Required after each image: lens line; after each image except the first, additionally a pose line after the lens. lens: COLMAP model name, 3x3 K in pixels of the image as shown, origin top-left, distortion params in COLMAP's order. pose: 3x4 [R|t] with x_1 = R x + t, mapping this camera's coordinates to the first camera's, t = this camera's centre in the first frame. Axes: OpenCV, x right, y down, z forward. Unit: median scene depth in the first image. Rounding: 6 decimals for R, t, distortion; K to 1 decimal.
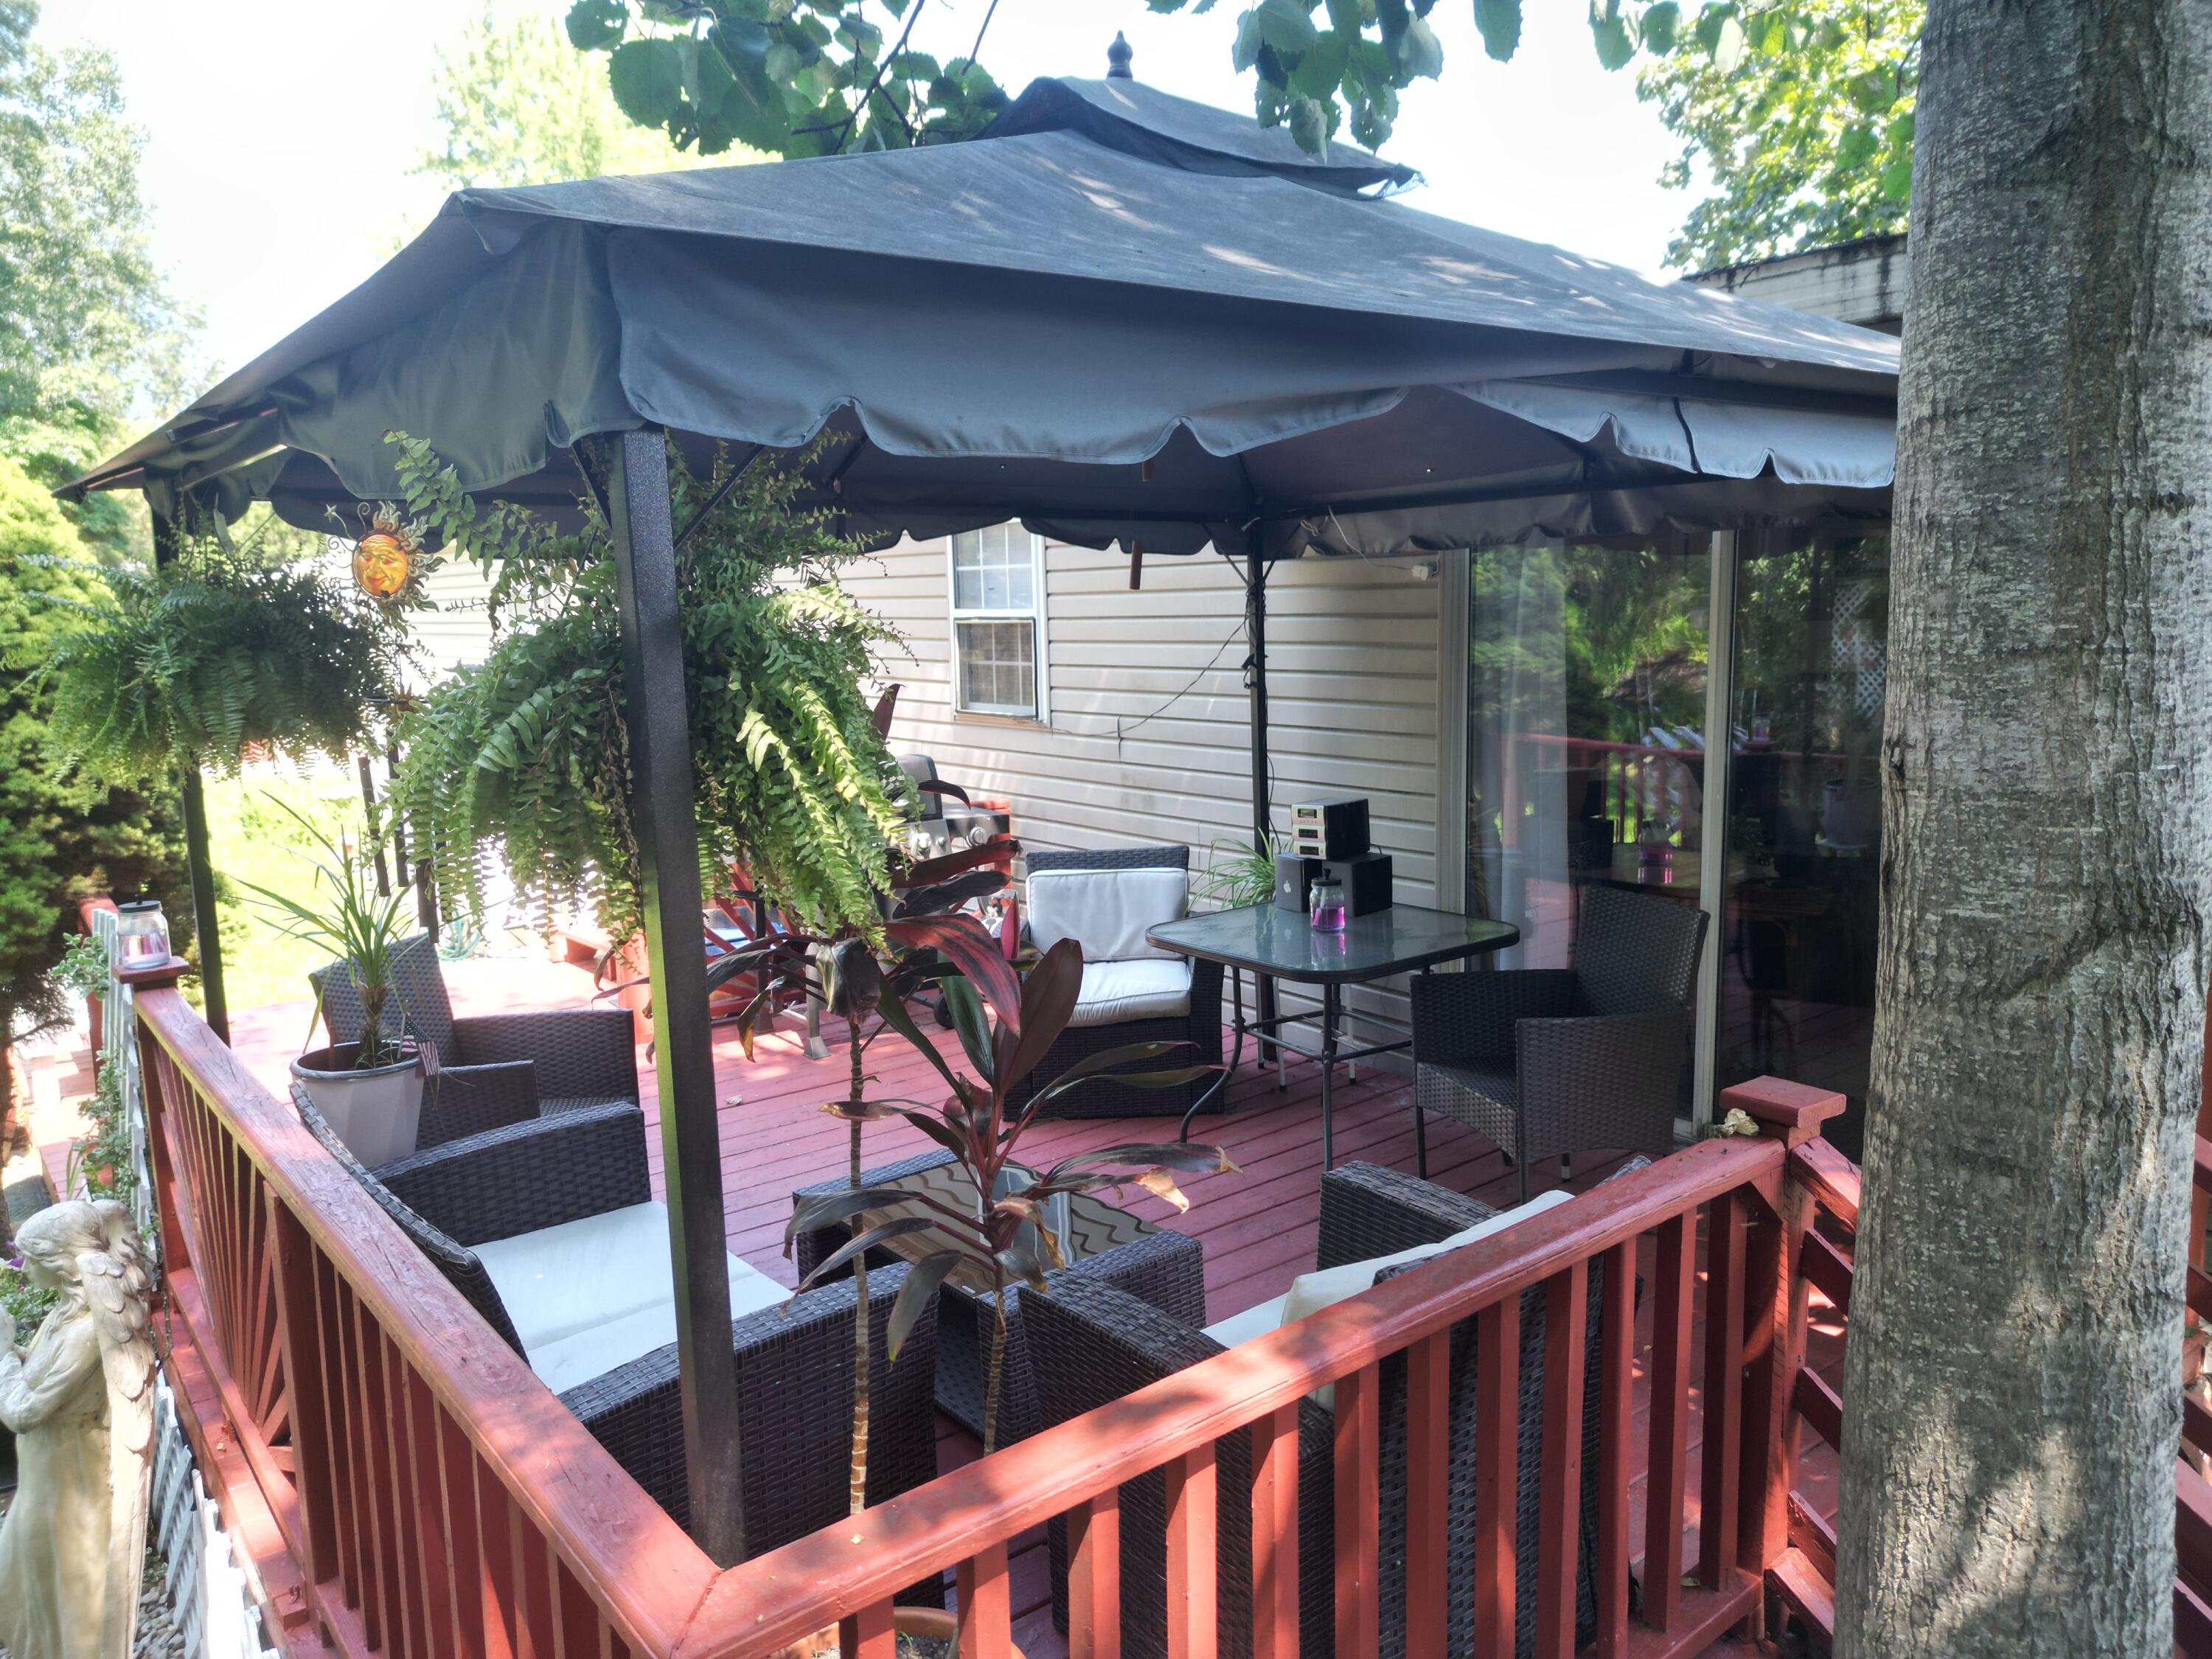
lens RADIAL K [[1545.8, 0, 1106.0], [0, 1545.8, 829.5], [0, 0, 1]] dist [0.106708, -0.107525]
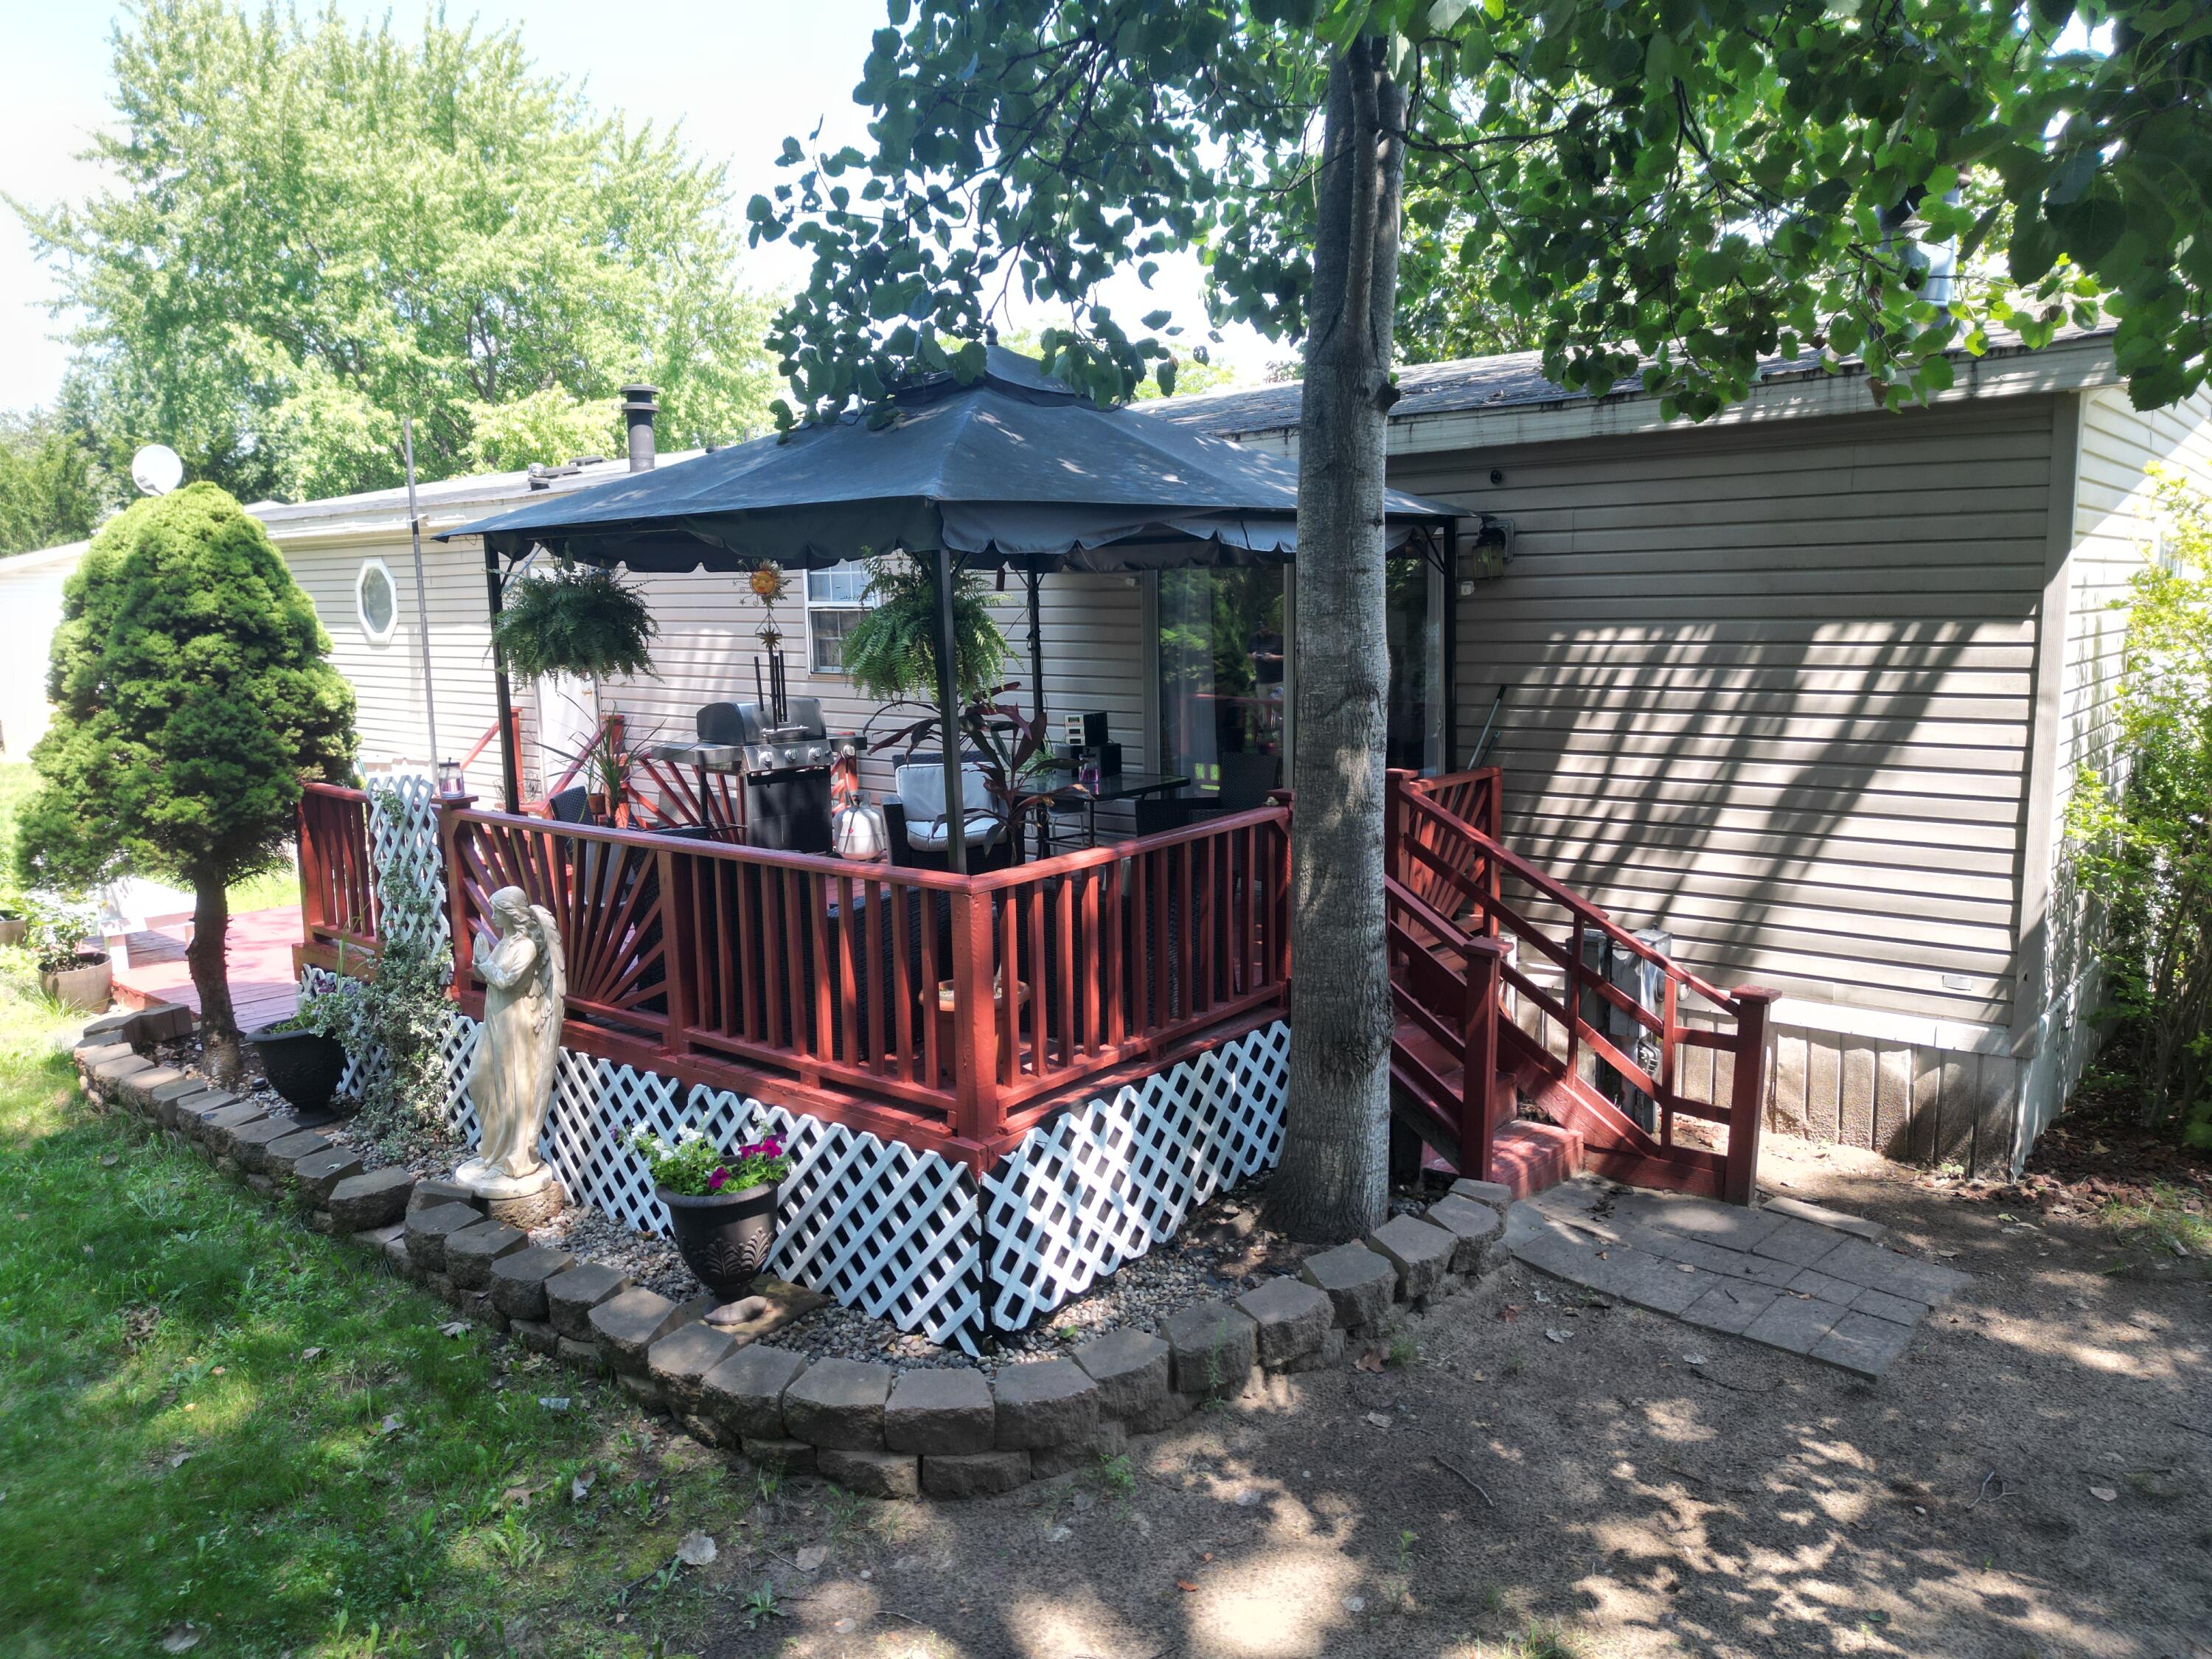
lens RADIAL K [[1545.8, 0, 1106.0], [0, 1545.8, 829.5], [0, 0, 1]] dist [0.106708, -0.107525]
pose [[0.979097, -0.025379, 0.201804, -0.171518], [0.024722, 0.999678, 0.005776, 0.093815], [-0.201886, -0.000666, 0.979409, -0.648679]]
